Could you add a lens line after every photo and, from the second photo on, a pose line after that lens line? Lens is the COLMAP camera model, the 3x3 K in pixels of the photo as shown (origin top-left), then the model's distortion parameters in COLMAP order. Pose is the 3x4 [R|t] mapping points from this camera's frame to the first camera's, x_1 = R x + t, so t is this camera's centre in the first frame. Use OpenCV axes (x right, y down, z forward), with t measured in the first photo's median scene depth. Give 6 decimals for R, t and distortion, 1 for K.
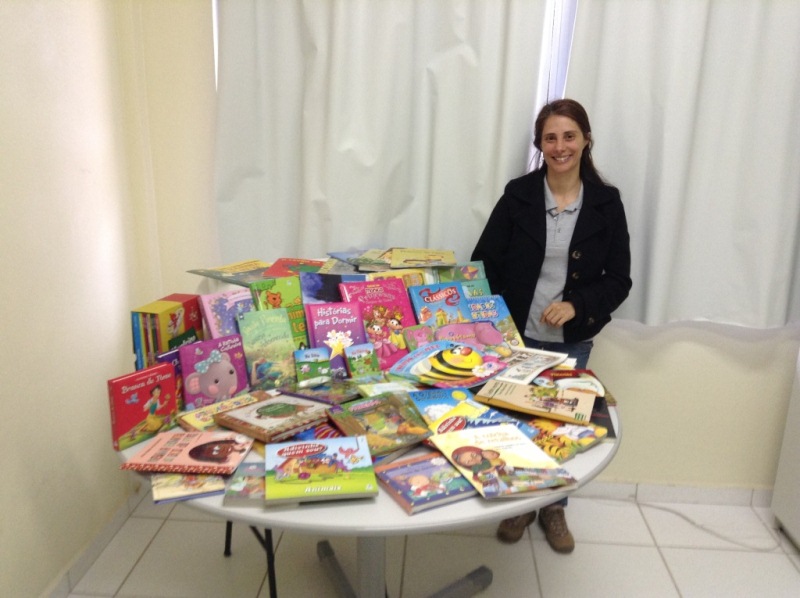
lens RADIAL K [[747.0, 0, 400.0], [0, 747.0, 299.0], [0, 0, 1]] dist [0.239886, -0.629169]
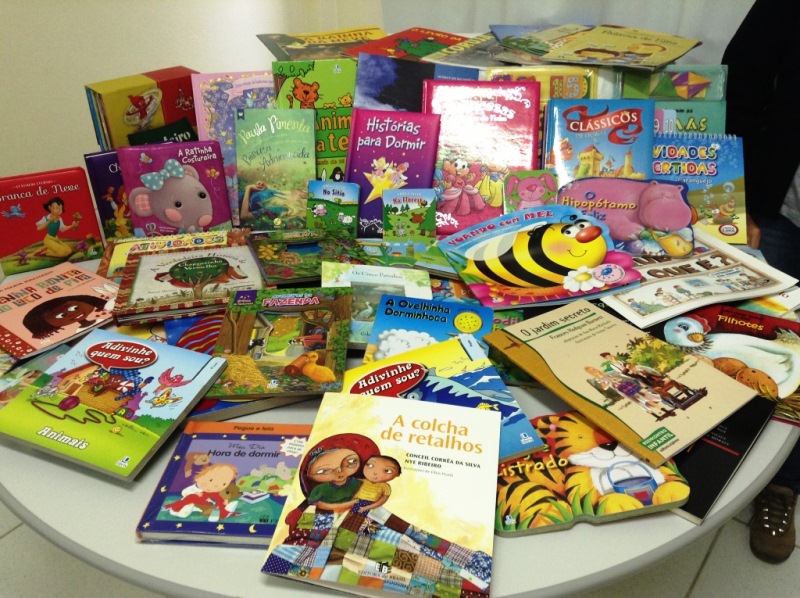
lens RADIAL K [[747.0, 0, 400.0], [0, 747.0, 299.0], [0, 0, 1]] dist [0.239886, -0.629169]
pose [[0.834350, 0.262067, -0.484955, 0.277886], [-0.109453, 0.941005, 0.320202, -0.053723], [0.540260, -0.214081, 0.813811, 0.492921]]
